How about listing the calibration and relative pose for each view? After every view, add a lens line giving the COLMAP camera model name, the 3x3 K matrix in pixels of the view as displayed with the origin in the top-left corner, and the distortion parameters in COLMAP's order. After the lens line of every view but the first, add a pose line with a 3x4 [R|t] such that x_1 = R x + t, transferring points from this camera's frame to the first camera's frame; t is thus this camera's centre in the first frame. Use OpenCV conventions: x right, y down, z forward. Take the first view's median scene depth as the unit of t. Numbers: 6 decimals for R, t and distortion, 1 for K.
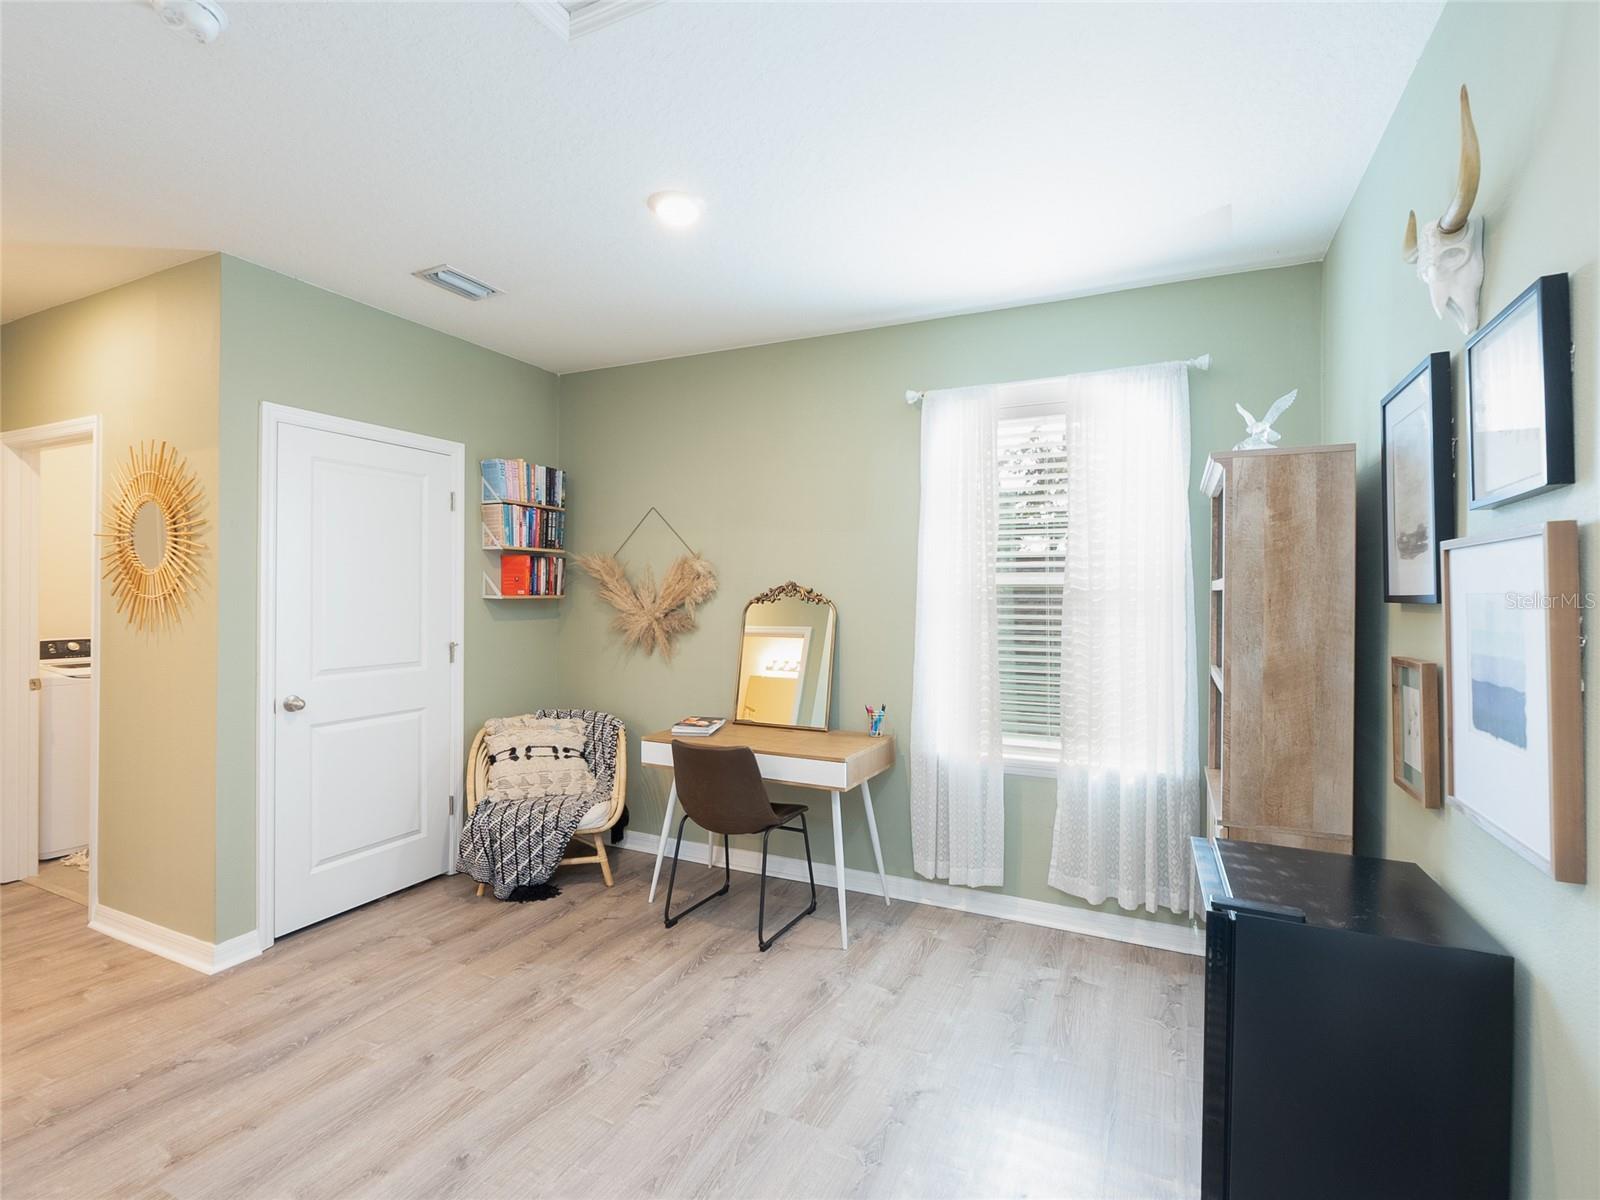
lens RADIAL K [[766.9, 0, 797.5], [0, 766.9, 592.7], [0, 0, 1]] dist [-0.007742, -0.000819]
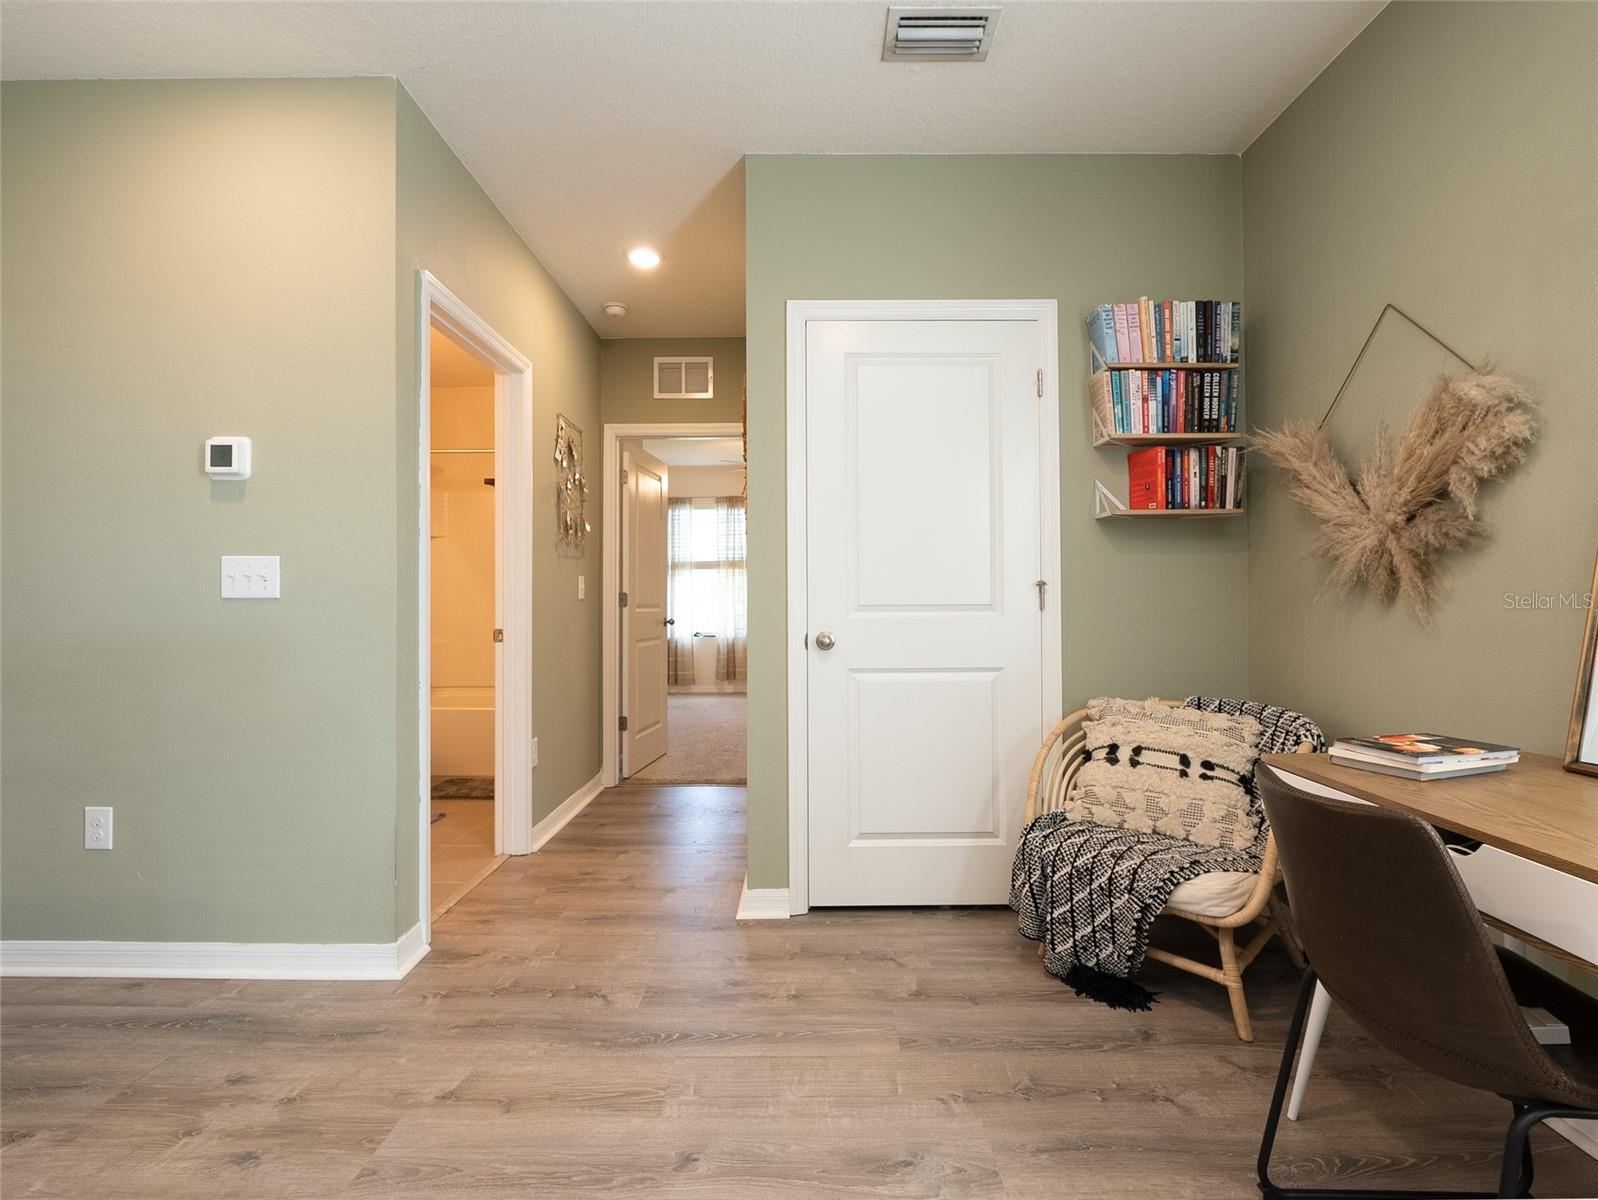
lens RADIAL K [[765.9, 0, 808.7], [0, 765.9, 591.4], [0, 0, 1]] dist [-0.007742, -0.000819]
pose [[0.435398, -0.019984, -0.900016, 0.092109], [0.005365, 0.999793, -0.019604, 0.087015], [0.900222, 0.003707, 0.435416, 0.495946]]
